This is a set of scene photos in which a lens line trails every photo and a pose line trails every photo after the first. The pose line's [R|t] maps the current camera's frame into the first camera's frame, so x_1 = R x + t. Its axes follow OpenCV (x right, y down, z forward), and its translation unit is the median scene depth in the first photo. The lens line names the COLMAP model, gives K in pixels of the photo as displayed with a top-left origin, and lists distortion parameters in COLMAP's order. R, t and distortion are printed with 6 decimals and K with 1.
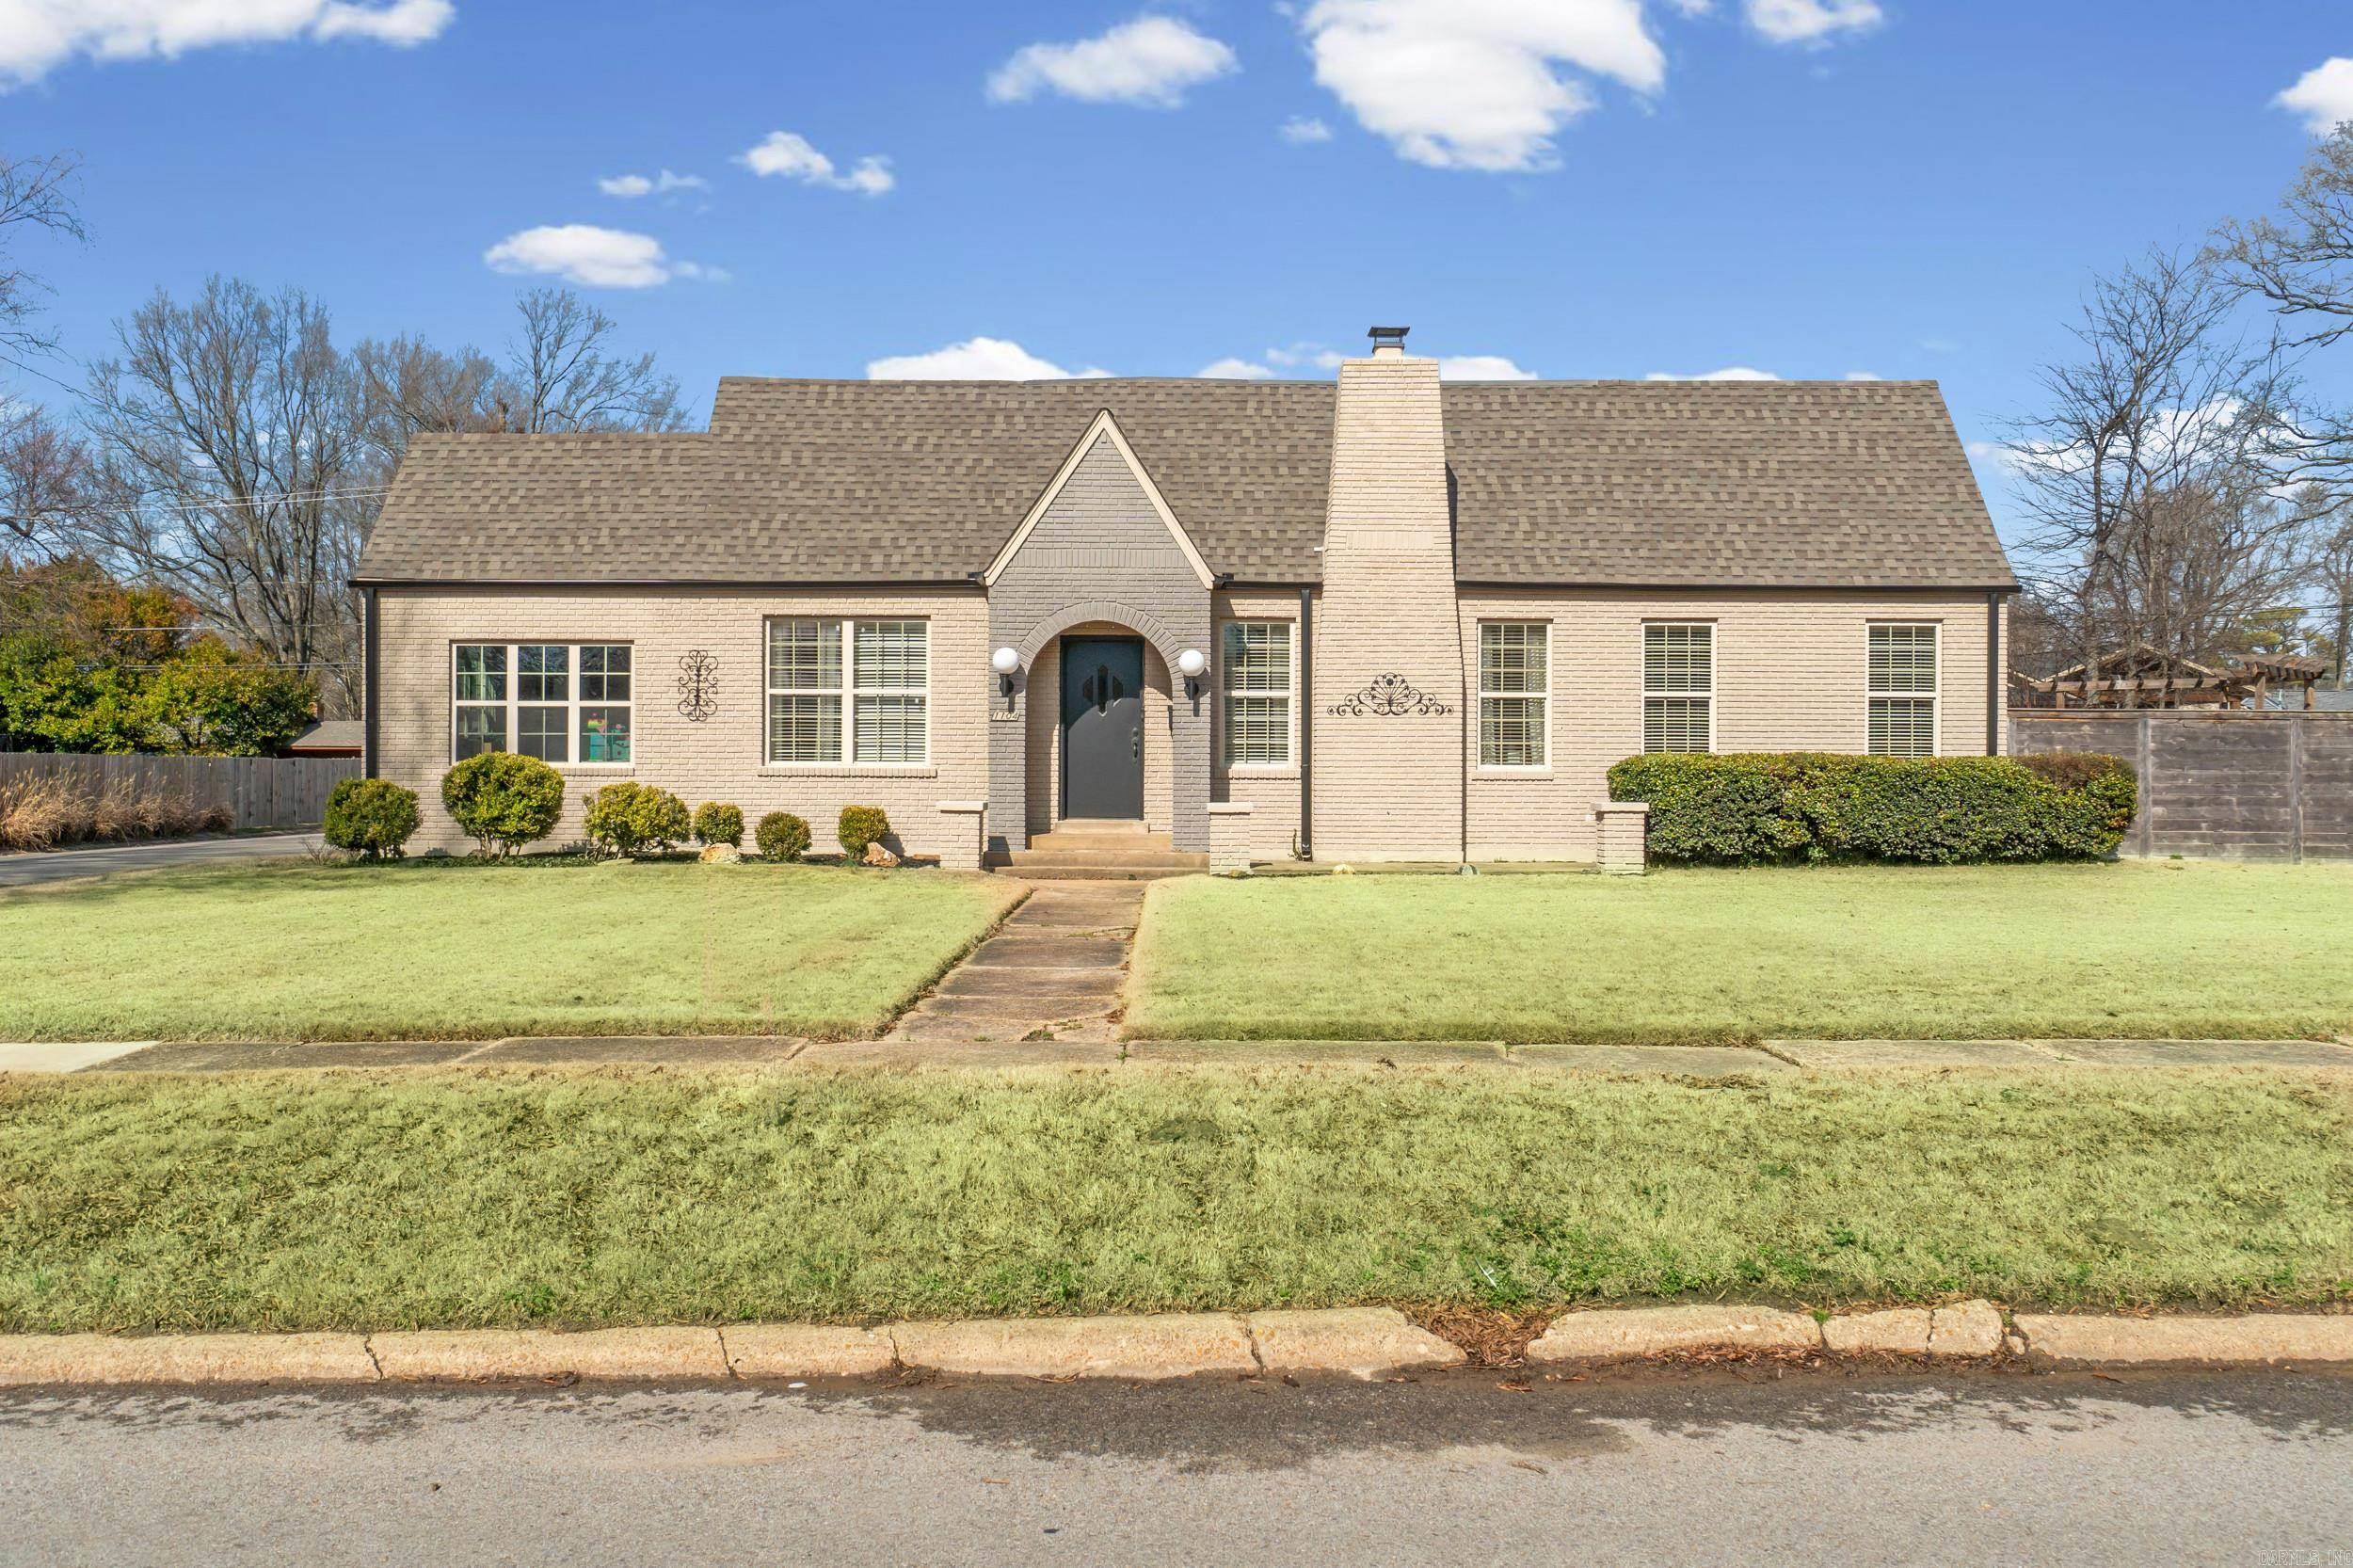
lens RADIAL K [[1784.1, 0, 1177.9], [0, 1784.1, 768.4], [0, 0, 1]] dist [-0.006155, 0.005472]
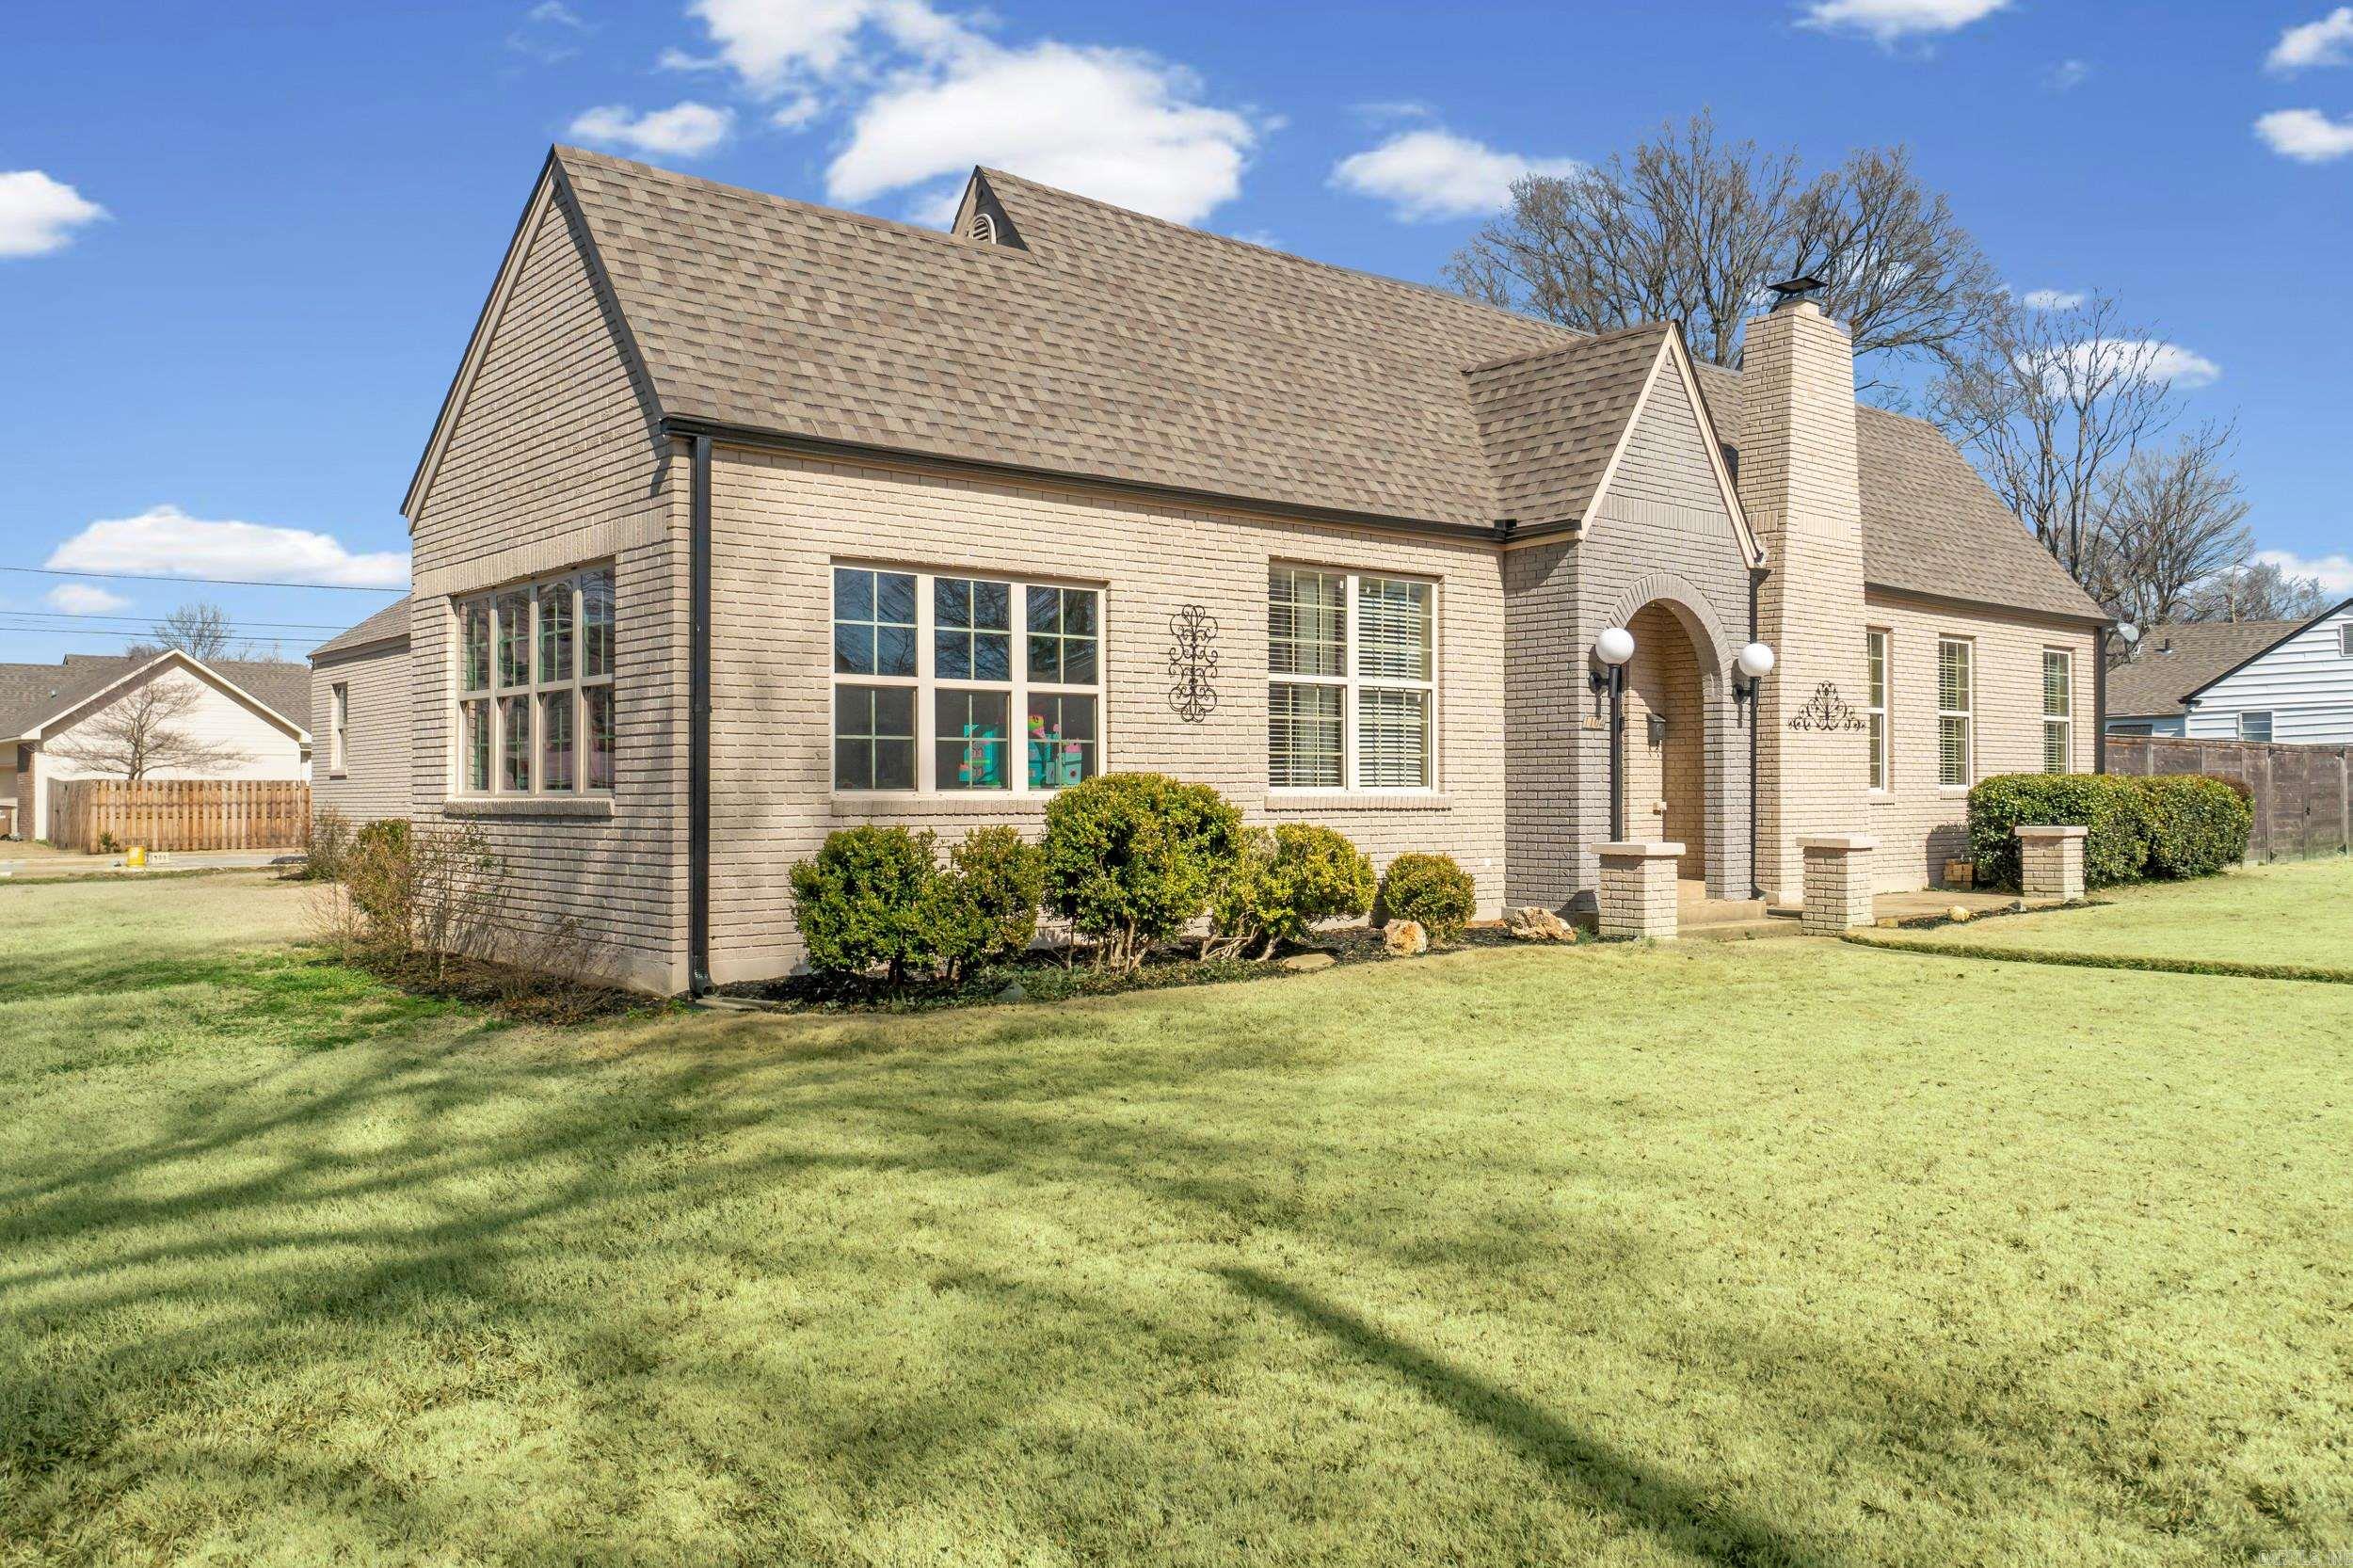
lens RADIAL K [[1784.1, 0, 1177.8], [0, 1784.1, 787.2], [0, 0, 1]] dist [-0.006155, 0.005472]
pose [[0.750934, -0.004857, 0.660359, -0.672639], [0.006263, 0.999980, 0.000232, -0.004400], [-0.660347, 0.003962, 0.750950, 0.545288]]
